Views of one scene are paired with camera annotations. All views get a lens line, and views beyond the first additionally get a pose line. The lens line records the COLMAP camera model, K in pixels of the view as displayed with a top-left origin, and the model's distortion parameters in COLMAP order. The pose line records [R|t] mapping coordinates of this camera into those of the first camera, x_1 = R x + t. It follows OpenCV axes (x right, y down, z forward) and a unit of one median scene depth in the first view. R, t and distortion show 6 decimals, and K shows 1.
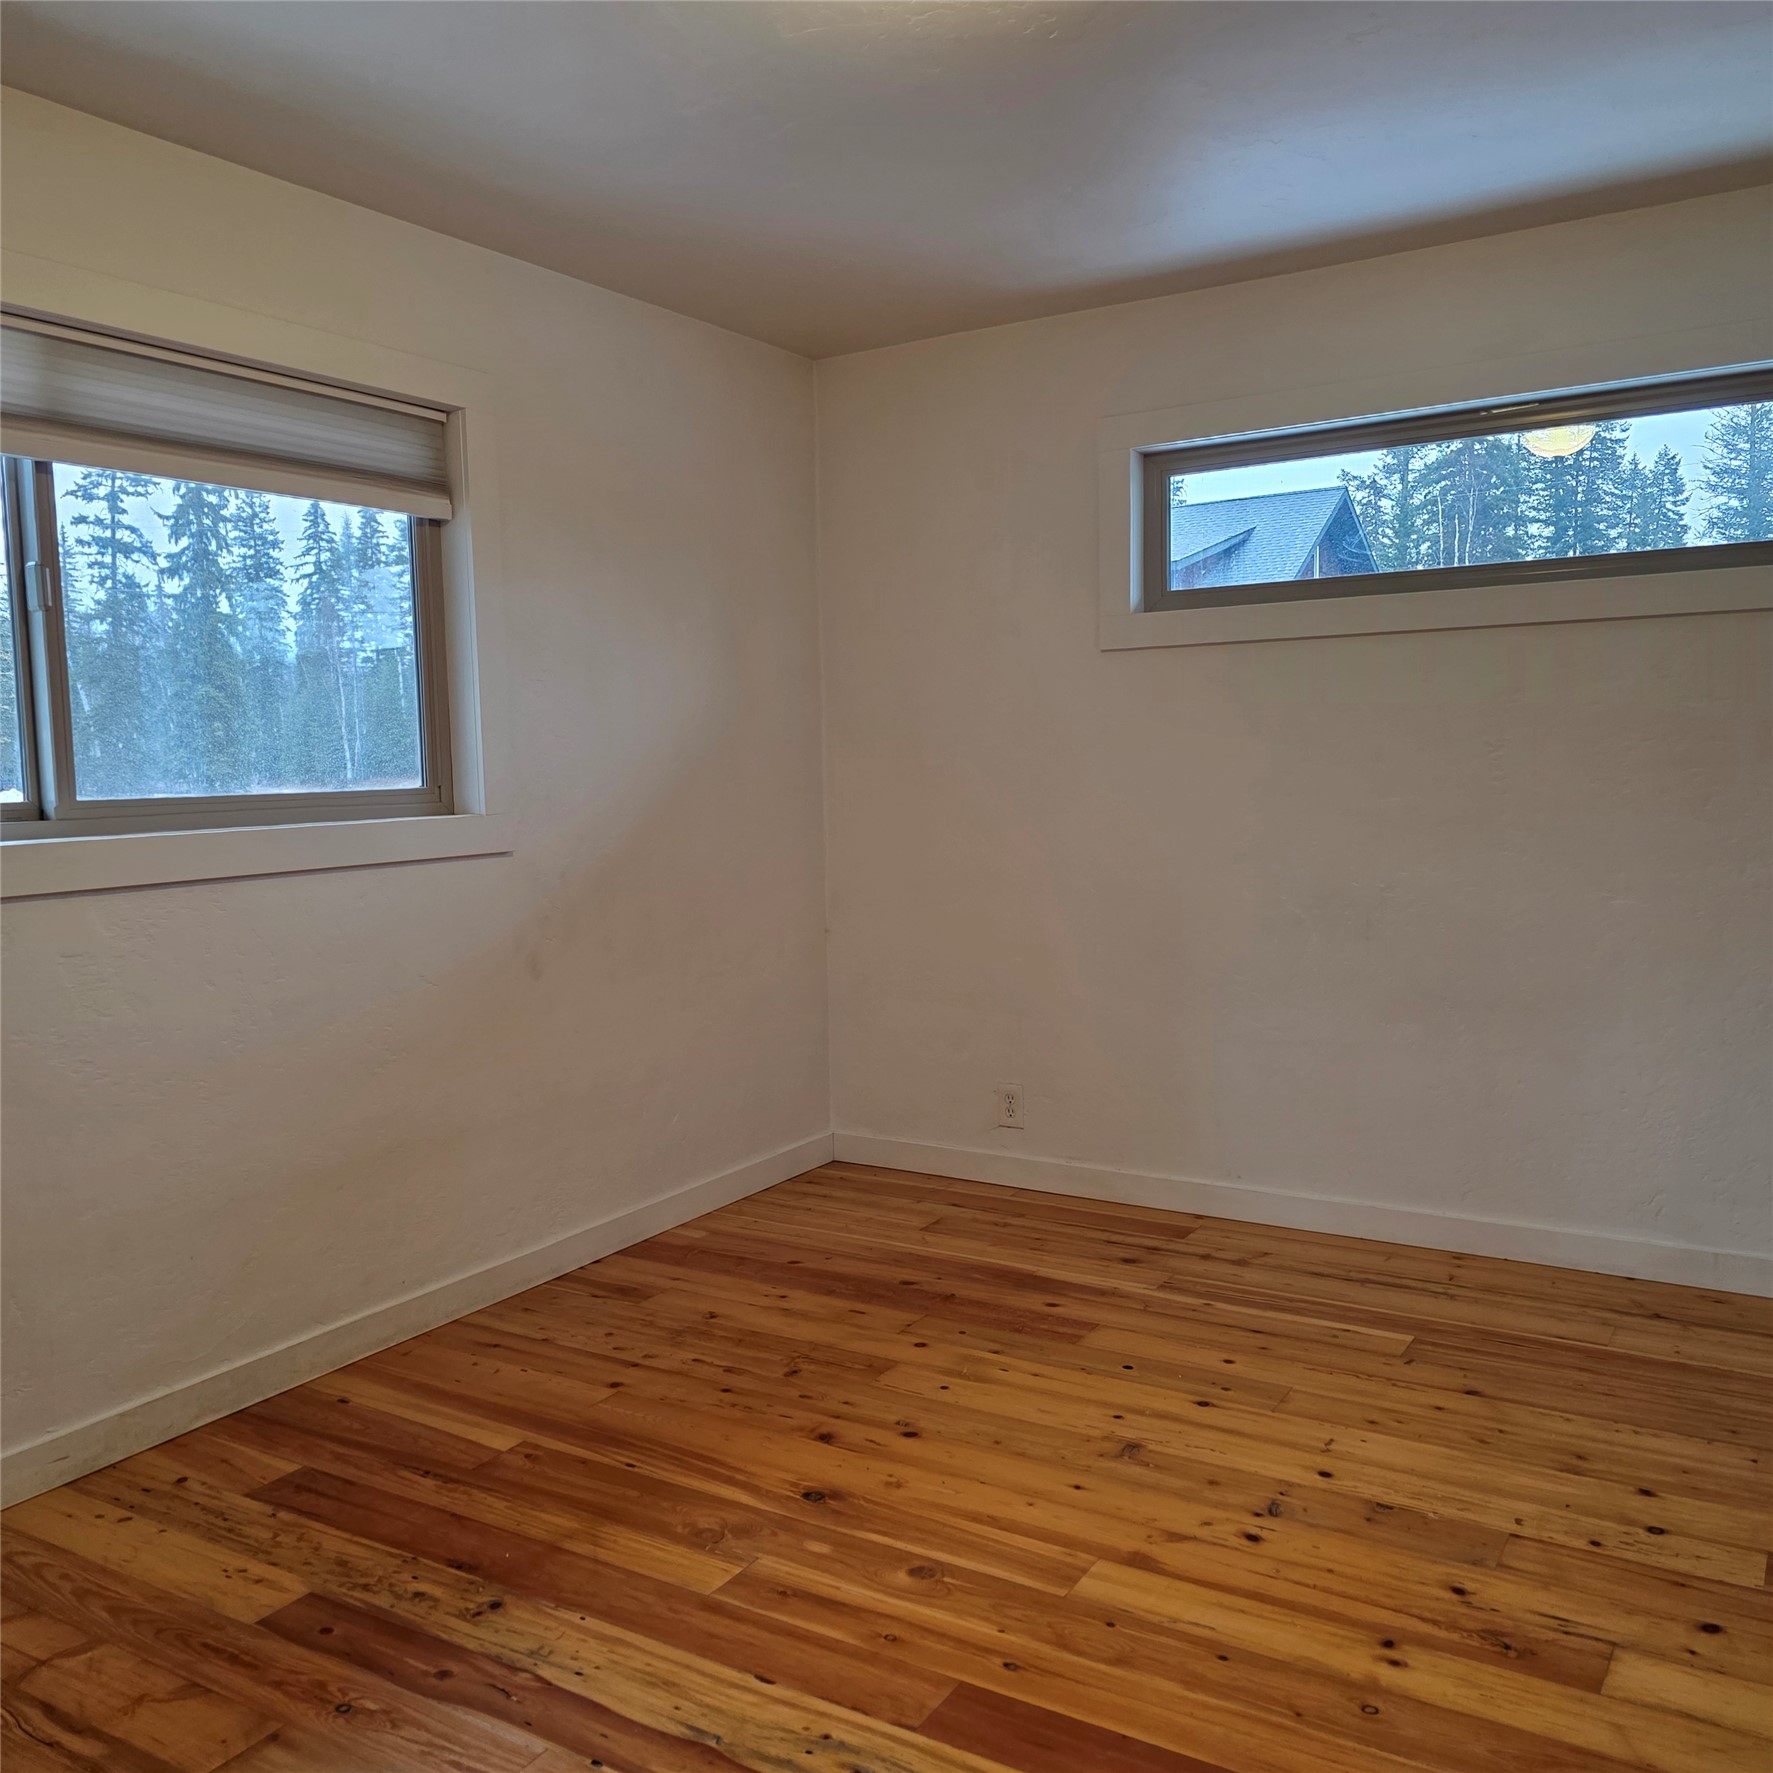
lens RADIAL K [[1597.4, 0, 897.4], [0, 1597.4, 891.6], [0, 0, 1]] dist [0.103931, -0.105261]
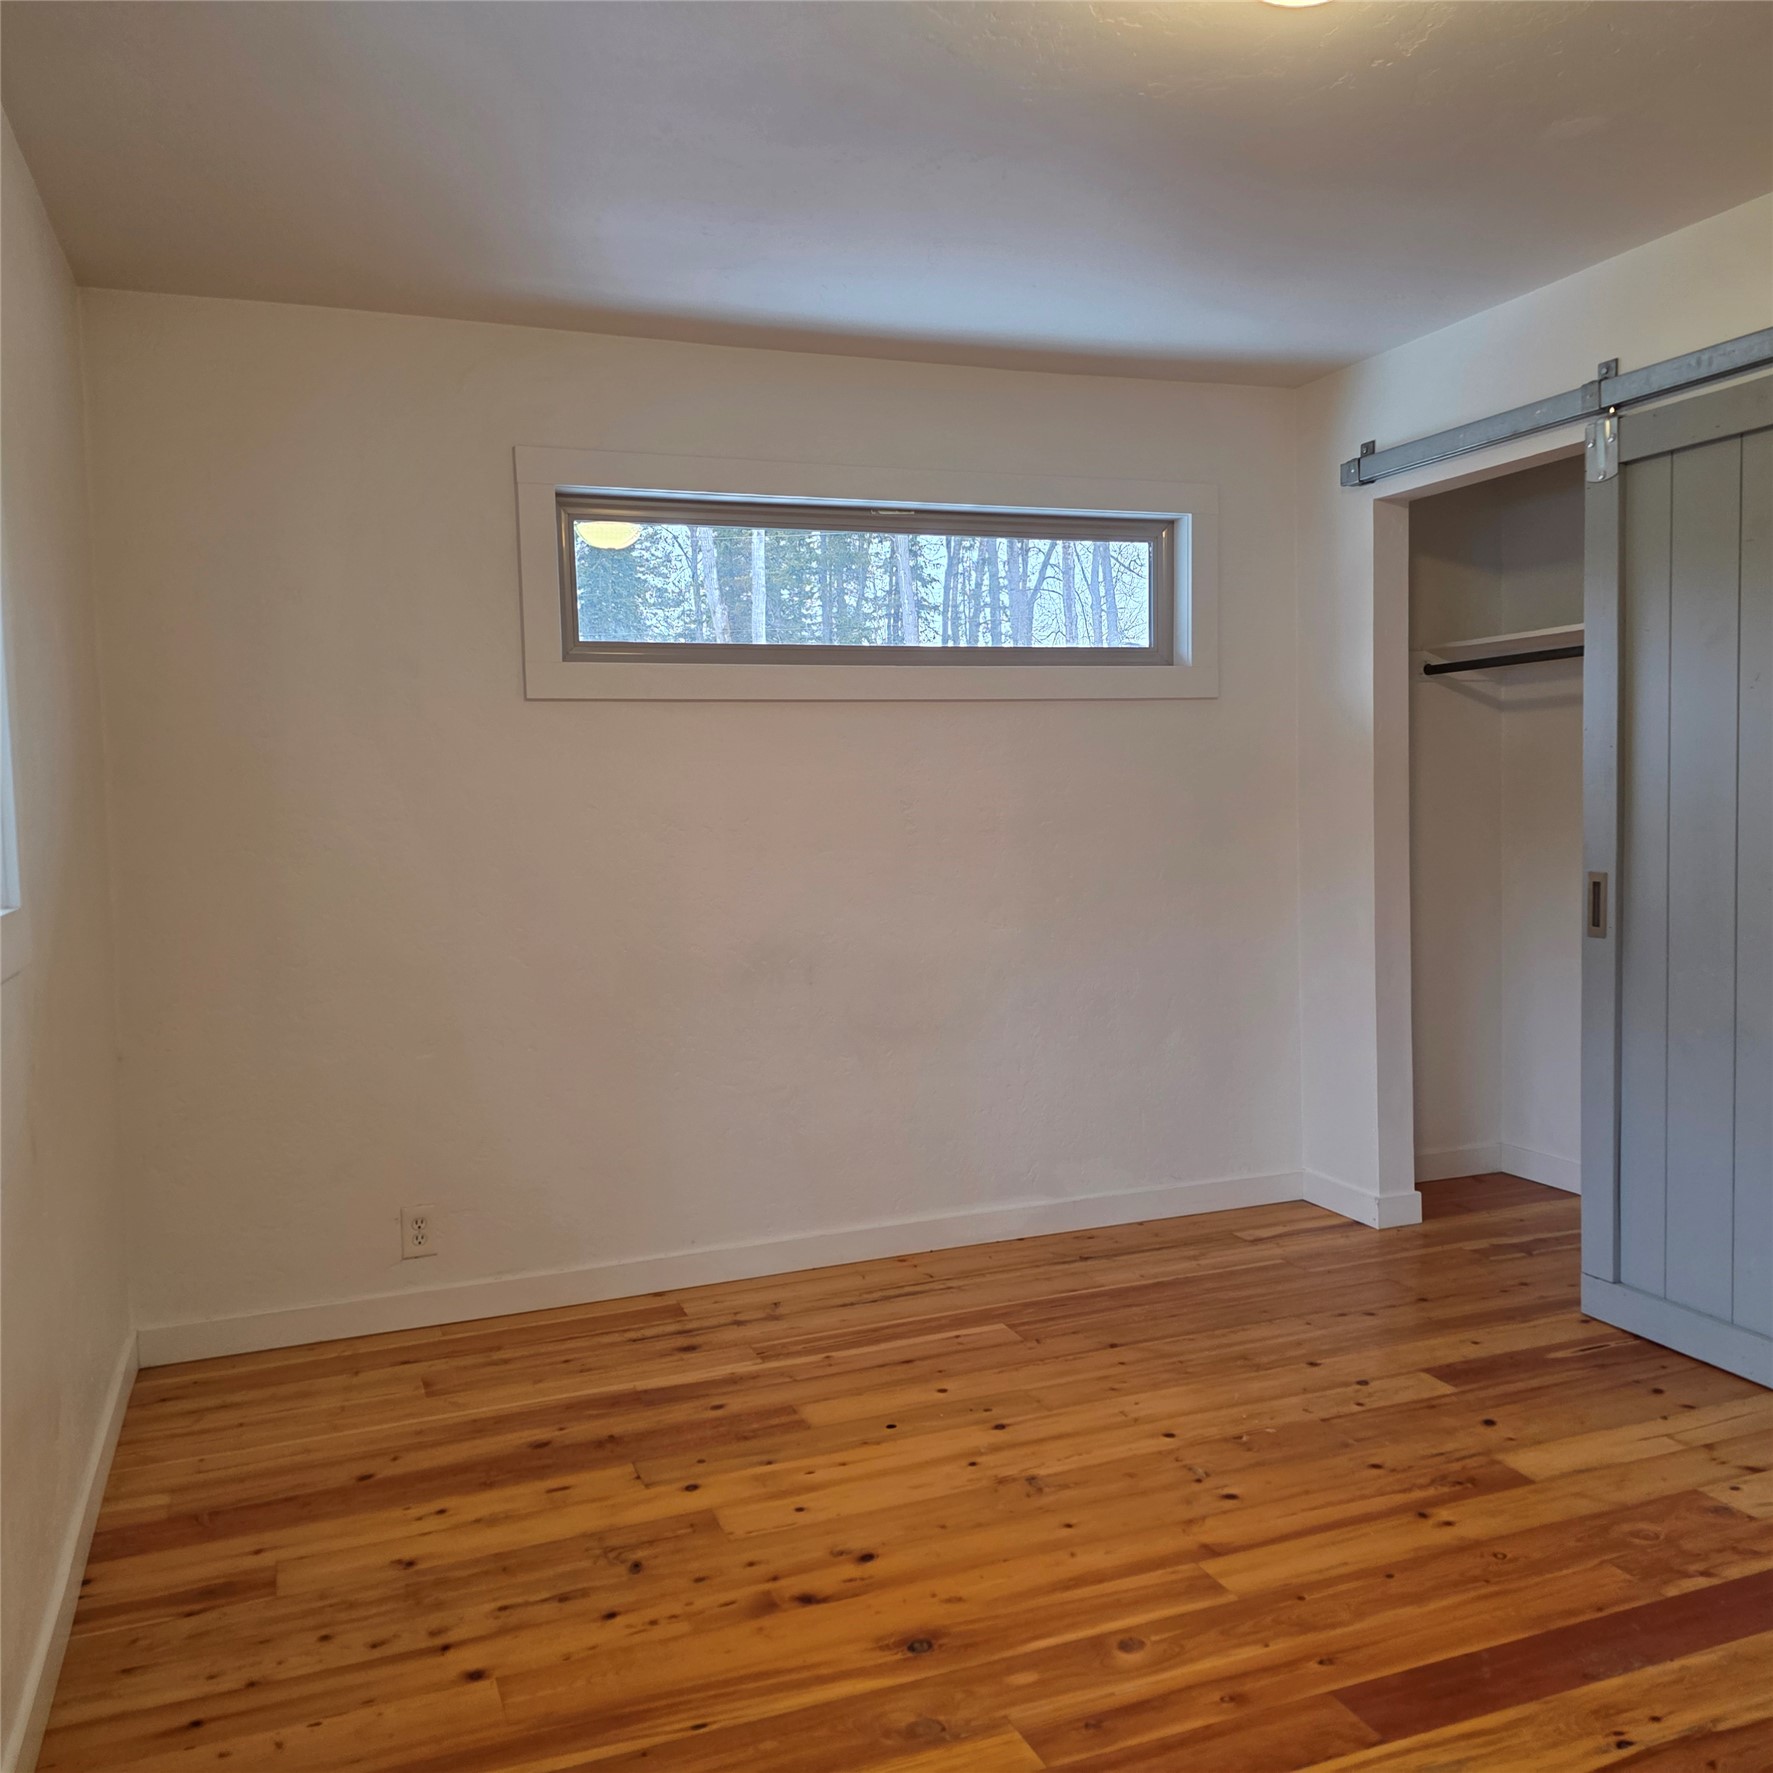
lens RADIAL K [[1597.4, 0, 897.4], [0, 1597.4, 891.6], [0, 0, 1]] dist [0.103931, -0.105261]
pose [[0.588841, -0.041735, 0.807170, -0.624435], [0.082893, 0.996518, -0.008945, -0.020411], [-0.803987, 0.072176, 0.590251, 0.386369]]
